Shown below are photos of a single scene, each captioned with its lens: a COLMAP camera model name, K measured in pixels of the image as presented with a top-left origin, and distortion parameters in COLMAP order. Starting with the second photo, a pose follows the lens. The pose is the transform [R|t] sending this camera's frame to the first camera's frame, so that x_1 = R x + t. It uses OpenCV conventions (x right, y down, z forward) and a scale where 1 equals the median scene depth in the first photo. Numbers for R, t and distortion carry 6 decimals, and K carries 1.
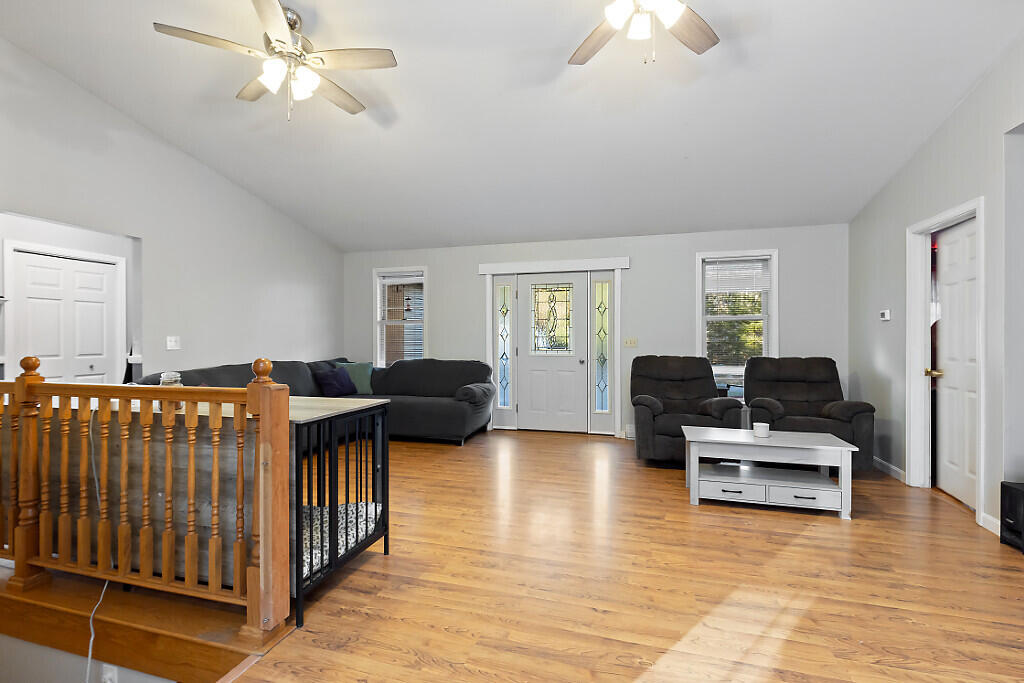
lens RADIAL K [[465.7, 0, 510.7], [0, 465.7, 340.6], [0, 0, 1]] dist [-0.000831, -0.000377]
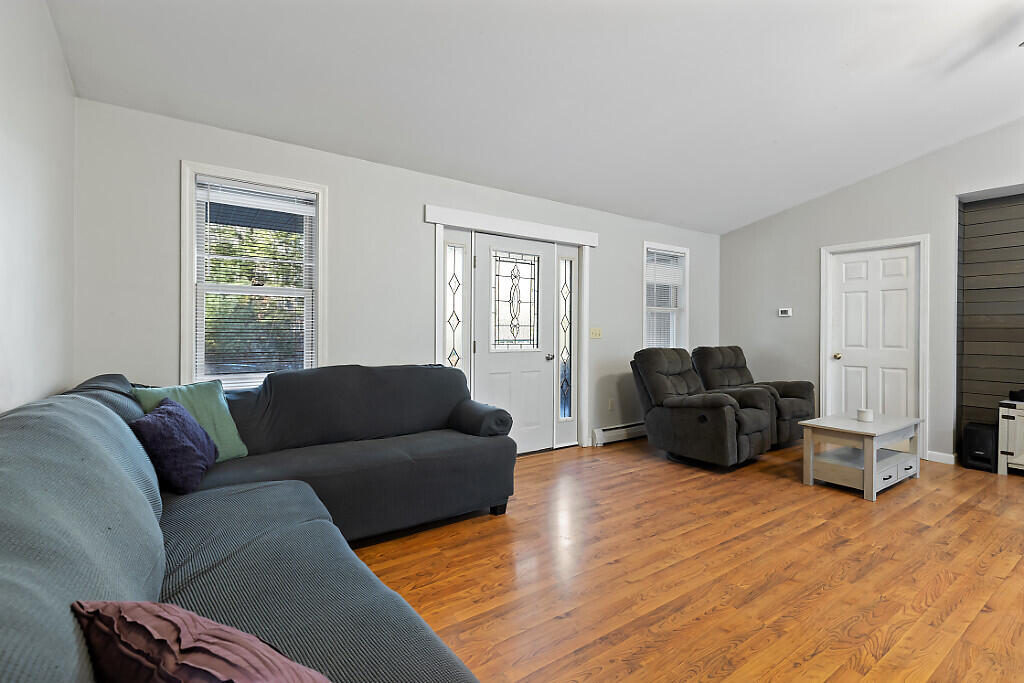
lens RADIAL K [[465.7, 0, 503.9], [0, 465.7, 327.5], [0, 0, 1]] dist [-0.000831, -0.000377]
pose [[0.638486, 0.006281, 0.769608, -0.487894], [-0.005675, 0.999978, -0.003453, -0.002478], [-0.769612, -0.002163, 0.638508, 0.555256]]
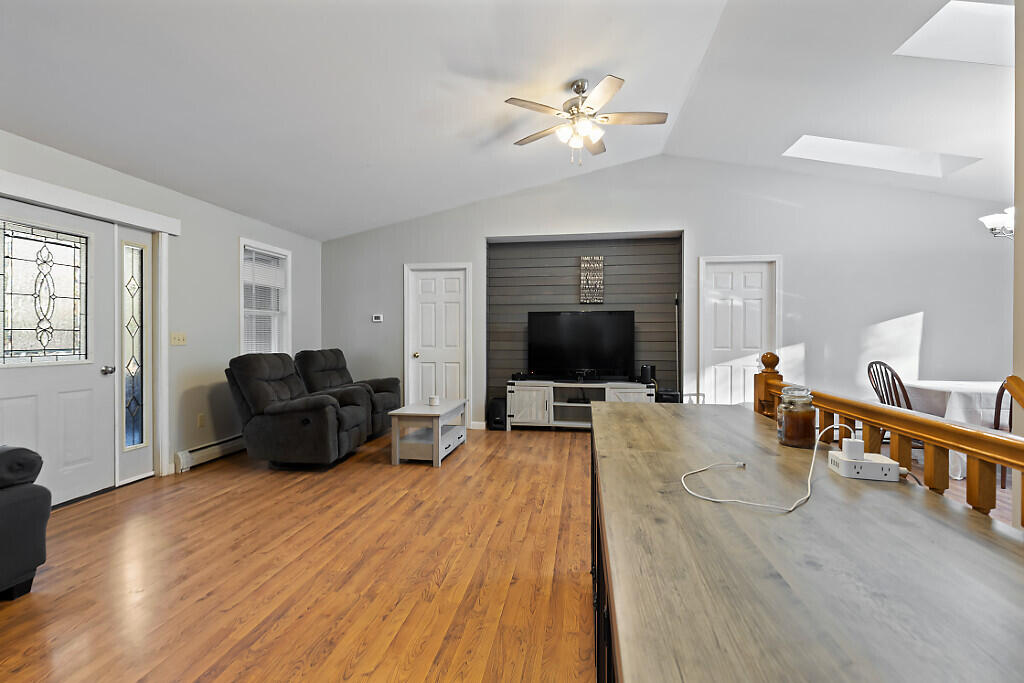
lens RADIAL K [[465.7, 0, 504.1], [0, 465.7, 336.8], [0, 0, 1]] dist [-0.000831, -0.000377]
pose [[-0.112614, -0.006091, 0.993620, -0.495942], [0.000123, 0.999981, 0.006144, -0.003166], [-0.993639, 0.000814, -0.112611, 0.550972]]
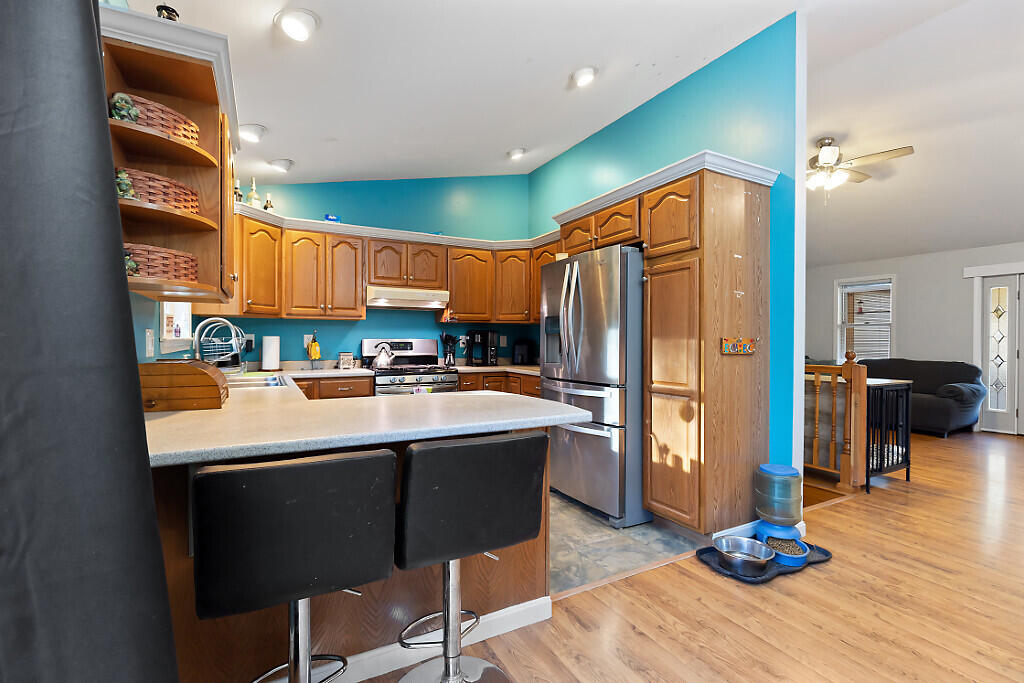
lens RADIAL K [[465.7, 0, 503.1], [0, 465.7, 344.8], [0, 0, 1]] dist [-0.000831, -0.000377]
pose [[0.700708, 0.012993, -0.713330, -0.048814], [-0.005558, 0.999903, 0.012754, -0.002801], [0.713427, -0.004972, 0.700712, -0.457532]]
